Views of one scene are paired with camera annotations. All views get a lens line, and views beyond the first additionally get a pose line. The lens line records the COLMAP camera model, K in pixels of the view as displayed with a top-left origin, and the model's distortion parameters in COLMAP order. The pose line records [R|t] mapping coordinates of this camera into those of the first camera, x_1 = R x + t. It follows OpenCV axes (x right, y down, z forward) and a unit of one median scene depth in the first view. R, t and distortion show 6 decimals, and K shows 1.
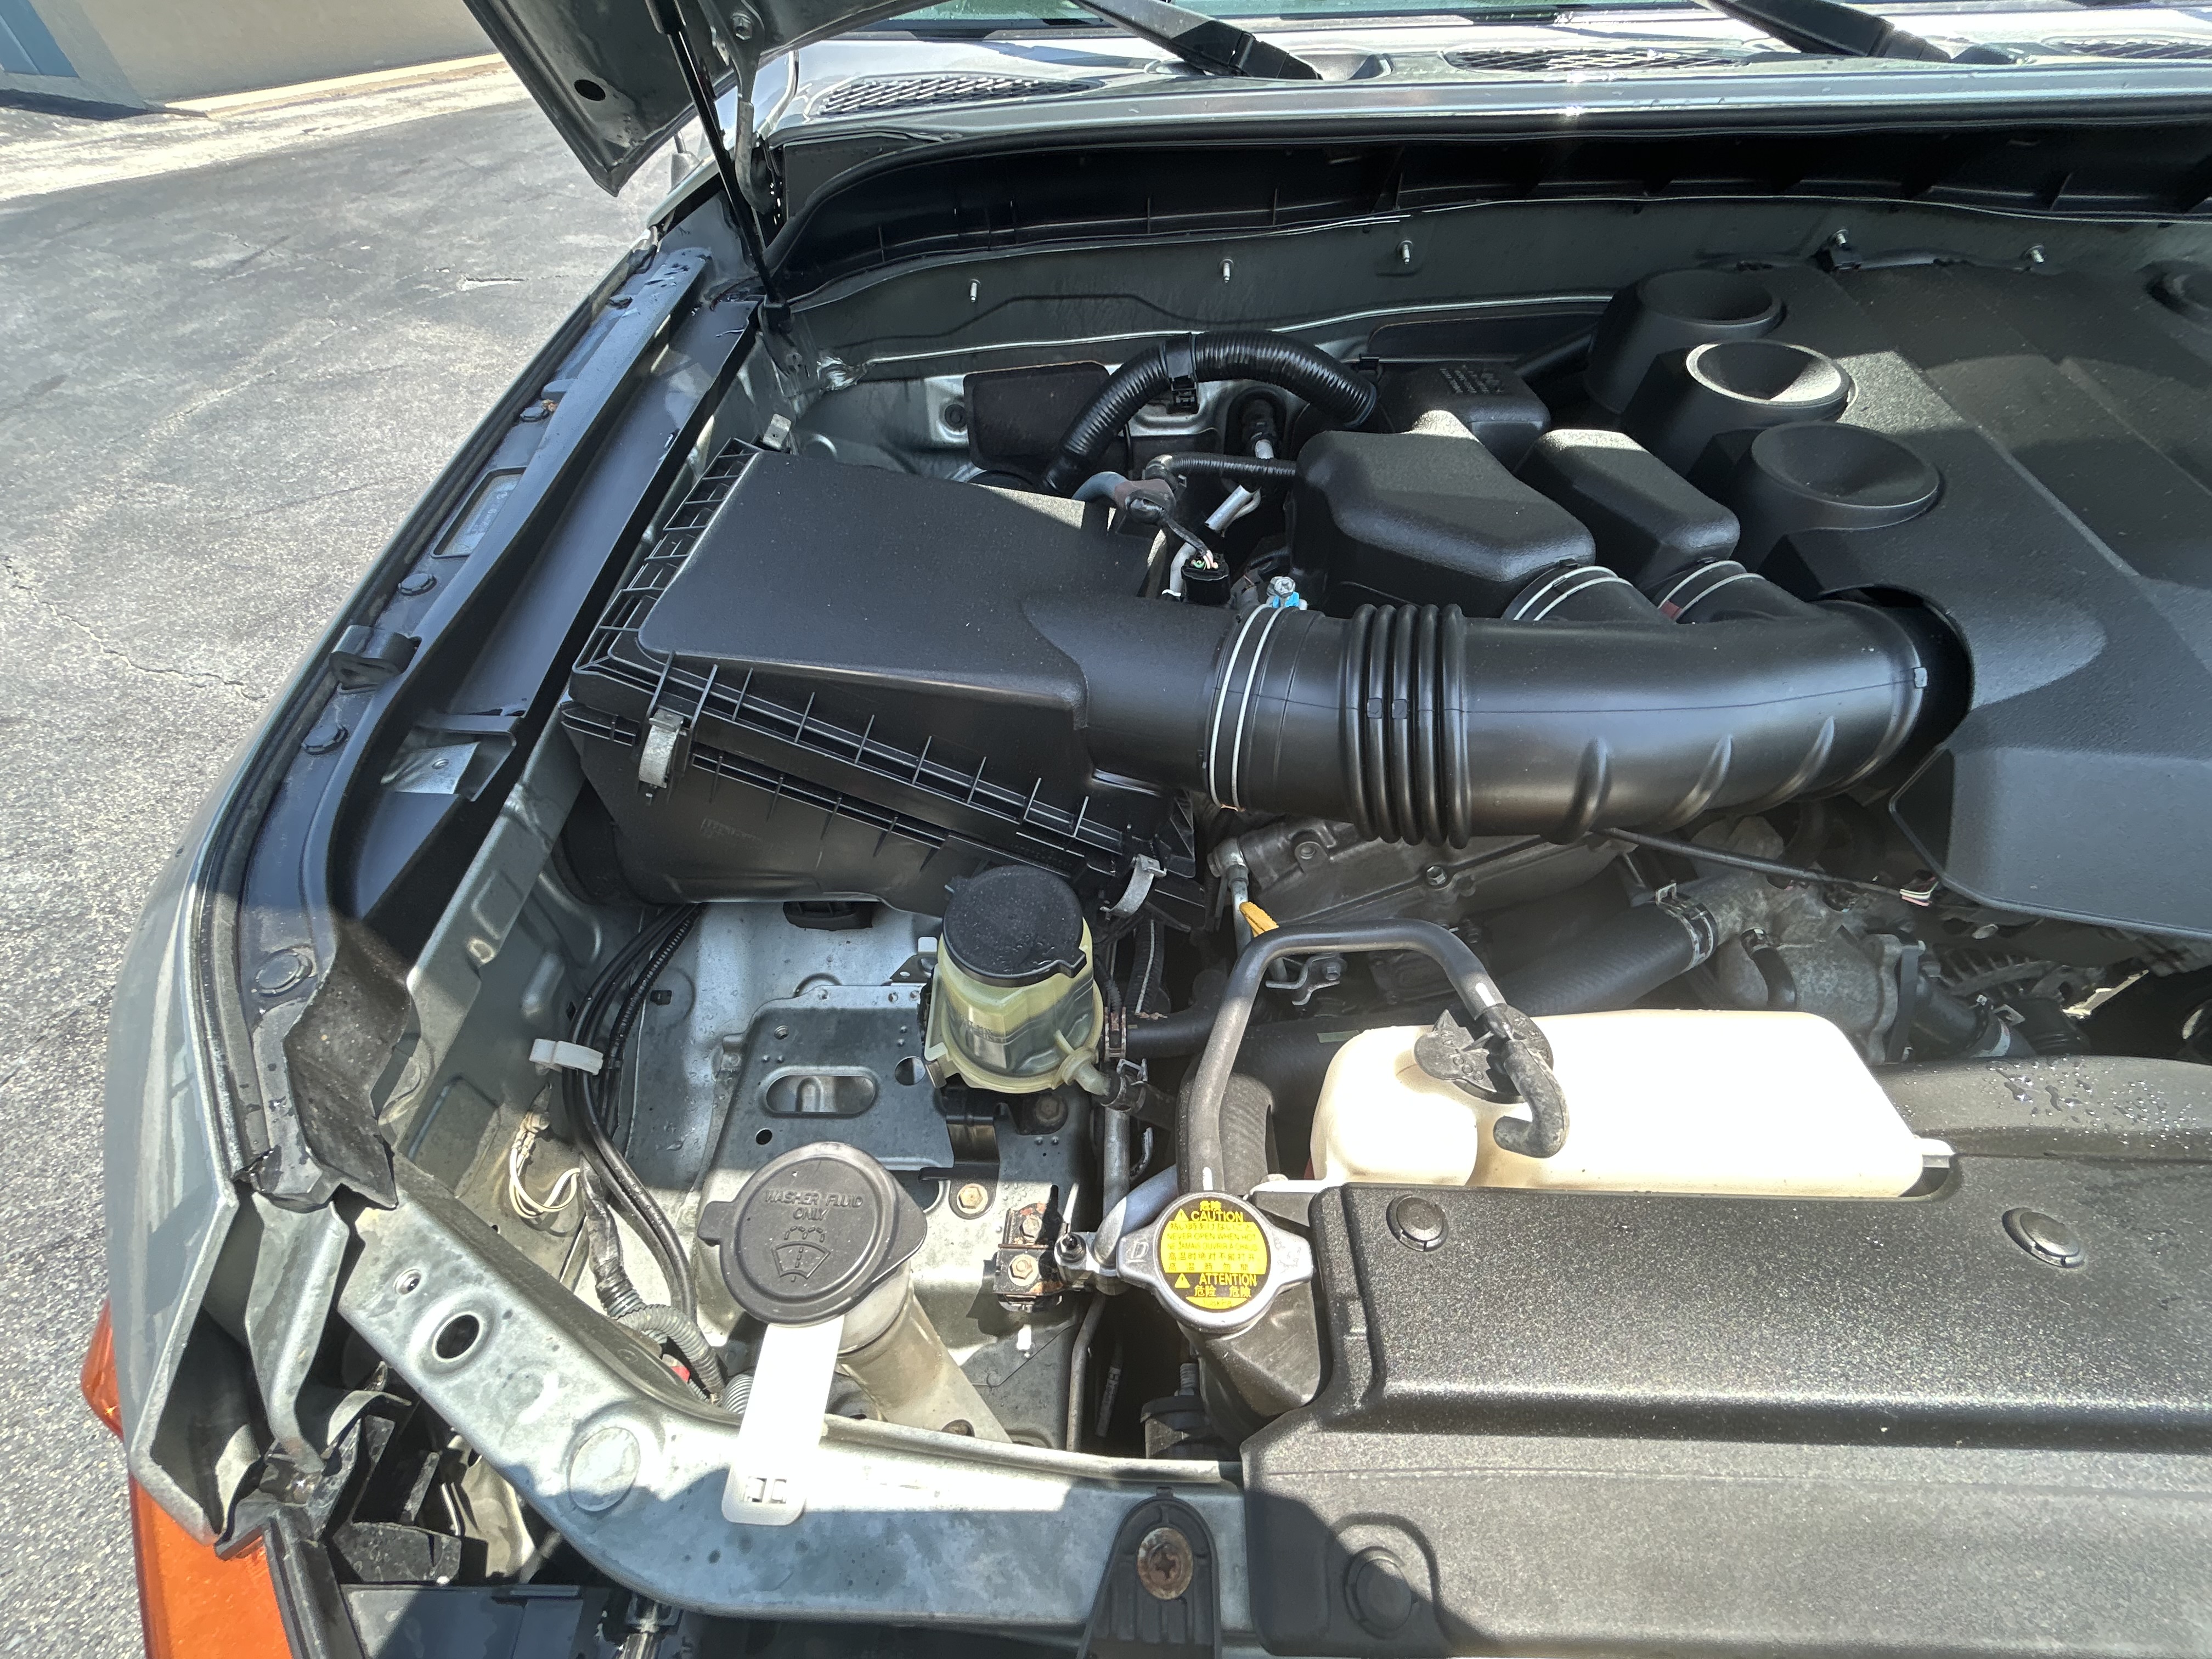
lens RADIAL K [[889.2, 0, 1103.9], [0, 889.2, 827.8], [0, 0, 1]] dist [-0.001707, 0.000520]
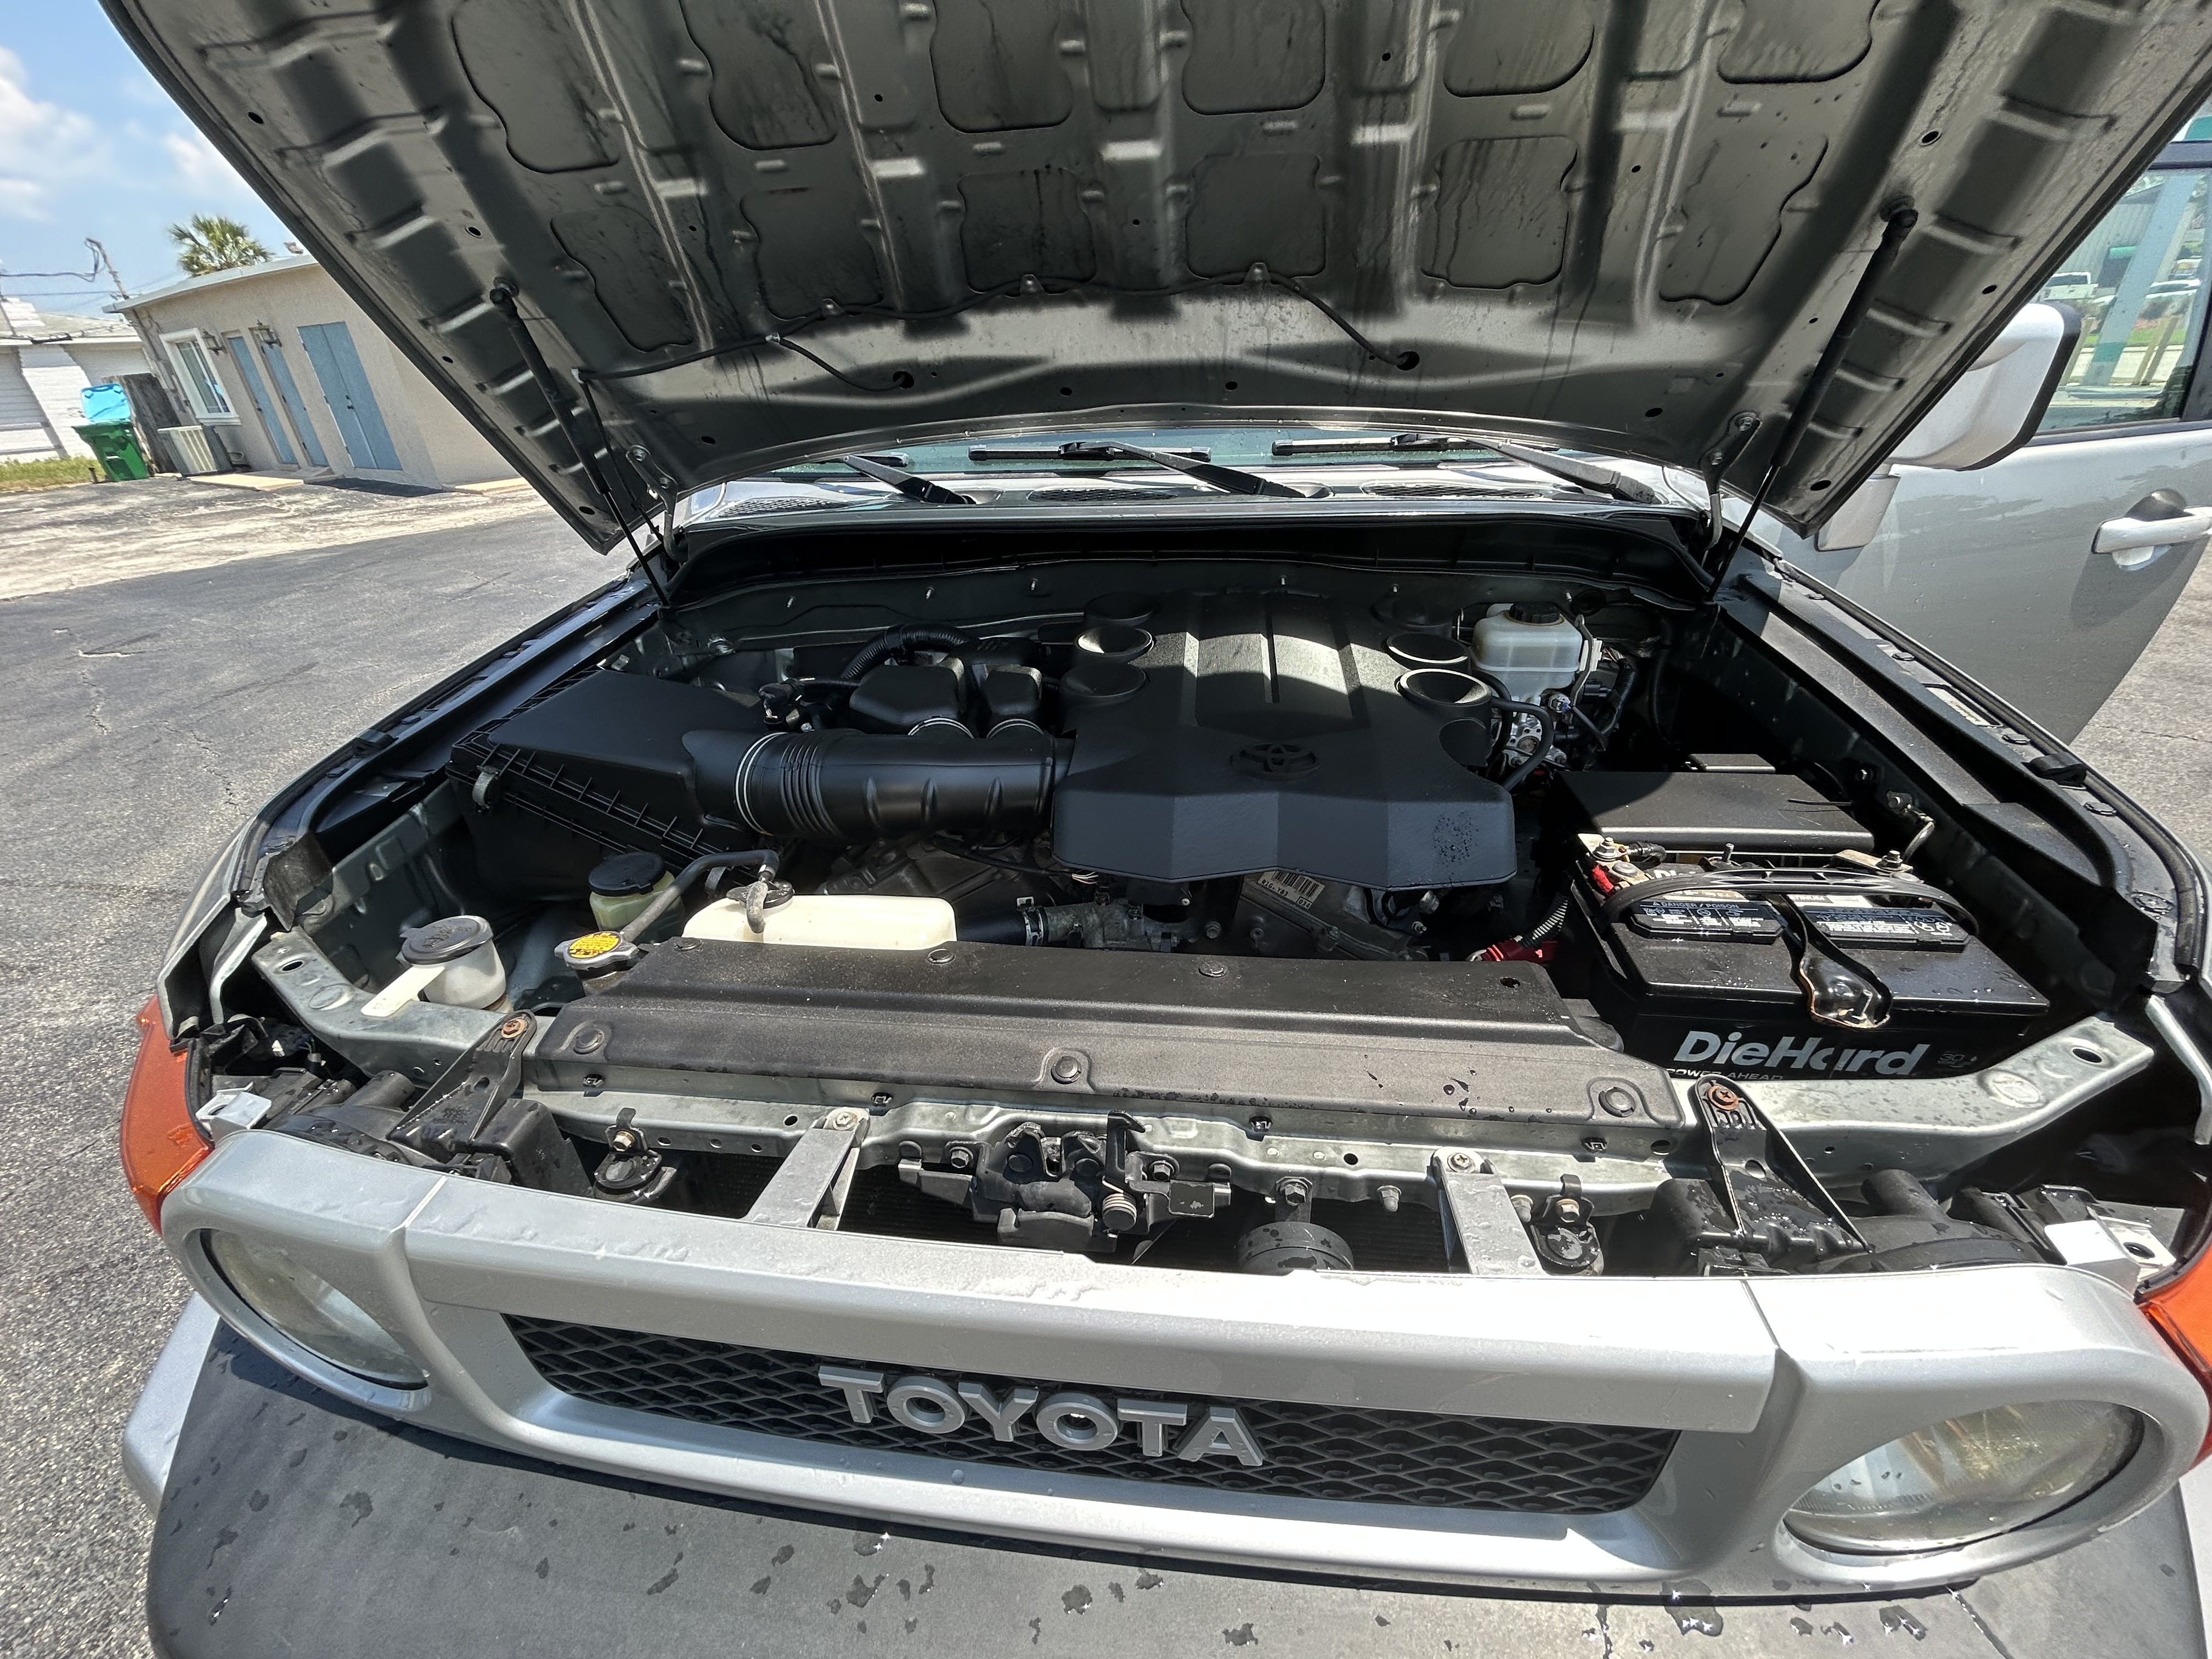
lens RADIAL K [[889.2, 0, 1107.9], [0, 889.2, 831.8], [0, 0, 1]] dist [-0.001707, 0.000520]
pose [[0.995663, 0.030460, -0.087906, 0.569465], [-0.055576, 0.952497, -0.299433, 0.276640], [0.074609, 0.303020, 0.950059, -0.421318]]
